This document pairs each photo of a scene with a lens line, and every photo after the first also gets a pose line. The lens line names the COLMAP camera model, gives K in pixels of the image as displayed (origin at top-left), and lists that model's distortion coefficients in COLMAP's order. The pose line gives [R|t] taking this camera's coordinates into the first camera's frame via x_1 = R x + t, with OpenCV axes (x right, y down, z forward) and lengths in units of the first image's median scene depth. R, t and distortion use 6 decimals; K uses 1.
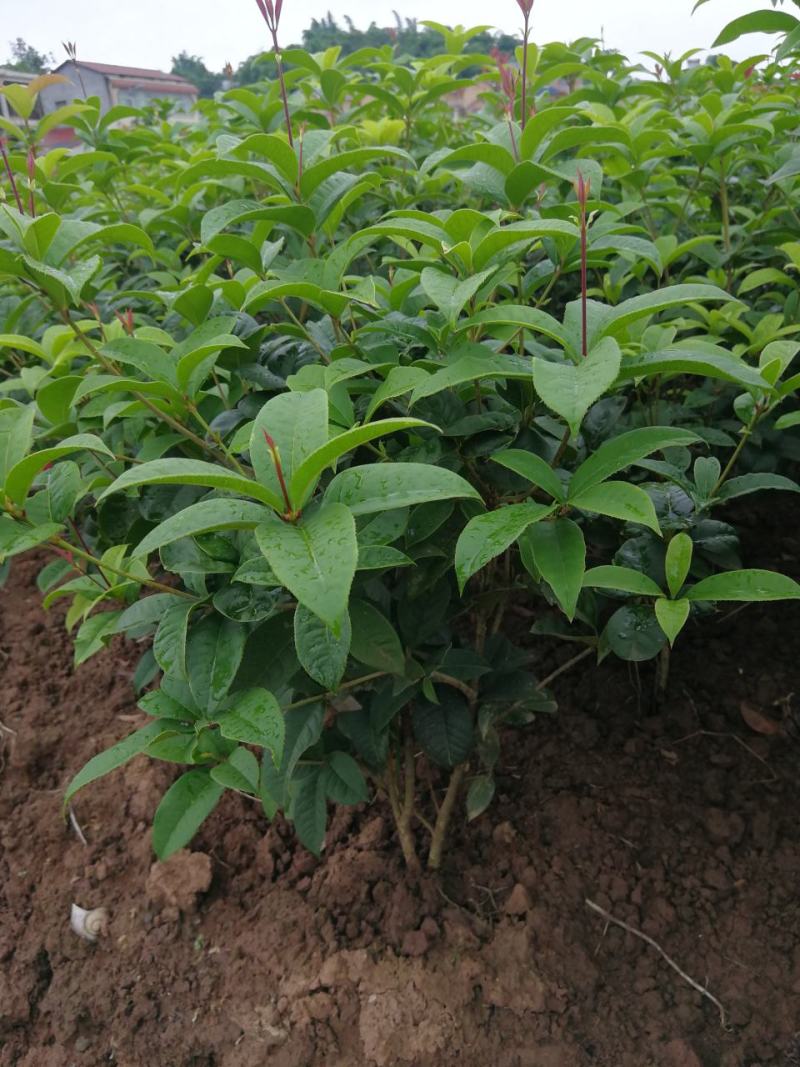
lens RADIAL K [[892.9, 0, 399.7], [0, 892.9, 522.5], [0, 0, 1]] dist [0.006988, -0.008469]
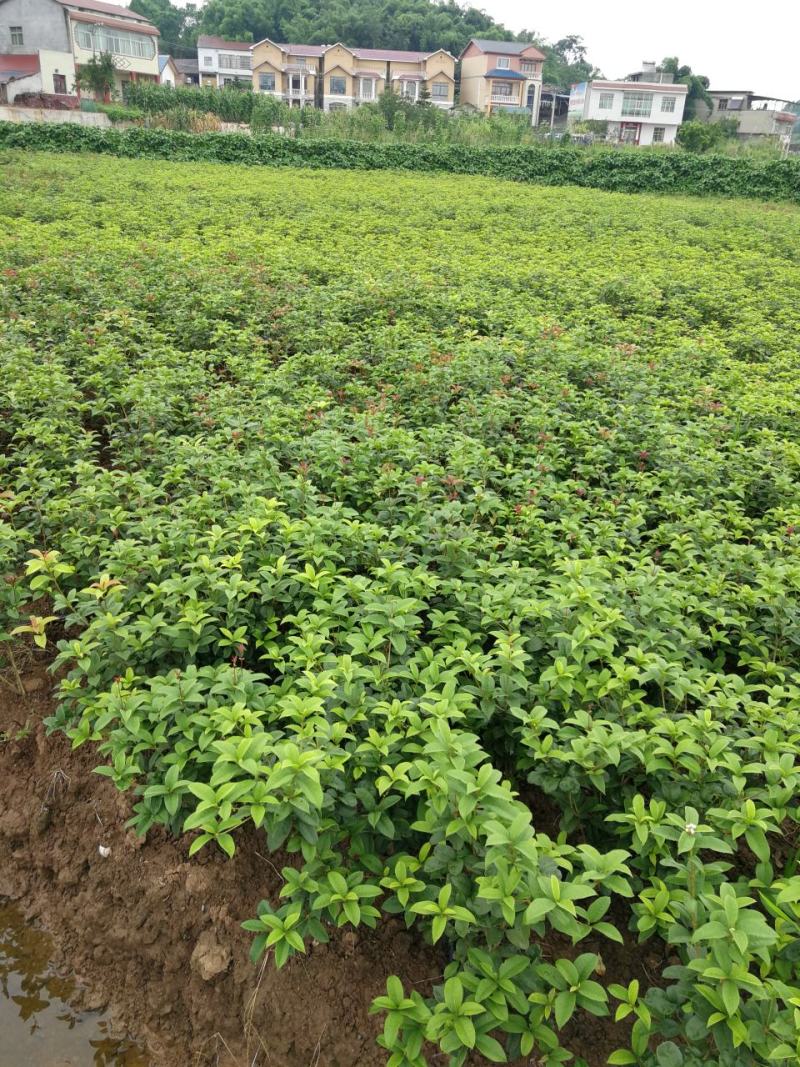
lens RADIAL K [[869.9, 0, 400.7], [0, 869.9, 522.5], [0, 0, 1]] dist [0.044623, -0.044881]
pose [[0.993001, 0.082738, 0.084282, 0.353224], [-0.086530, 0.995348, 0.042369, -0.994859], [-0.080384, -0.049366, 0.995541, -2.254573]]
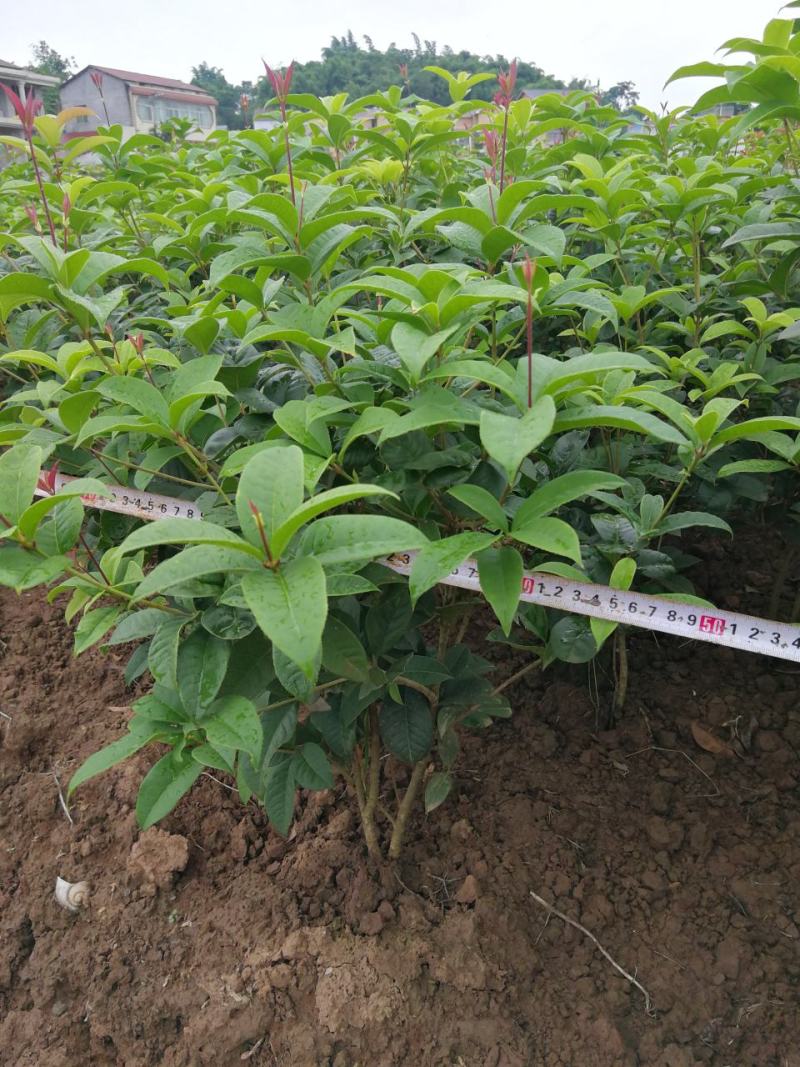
lens RADIAL K [[885.6, 0, 395.9], [0, 885.6, 527.3], [0, 0, 1]] dist [0.024198, -0.027203]
pose [[0.998755, 0.049872, 0.000755, 0.020372], [-0.049859, 0.998676, -0.012679, 0.000515], [-0.001387, 0.012626, 0.999919, -0.081922]]
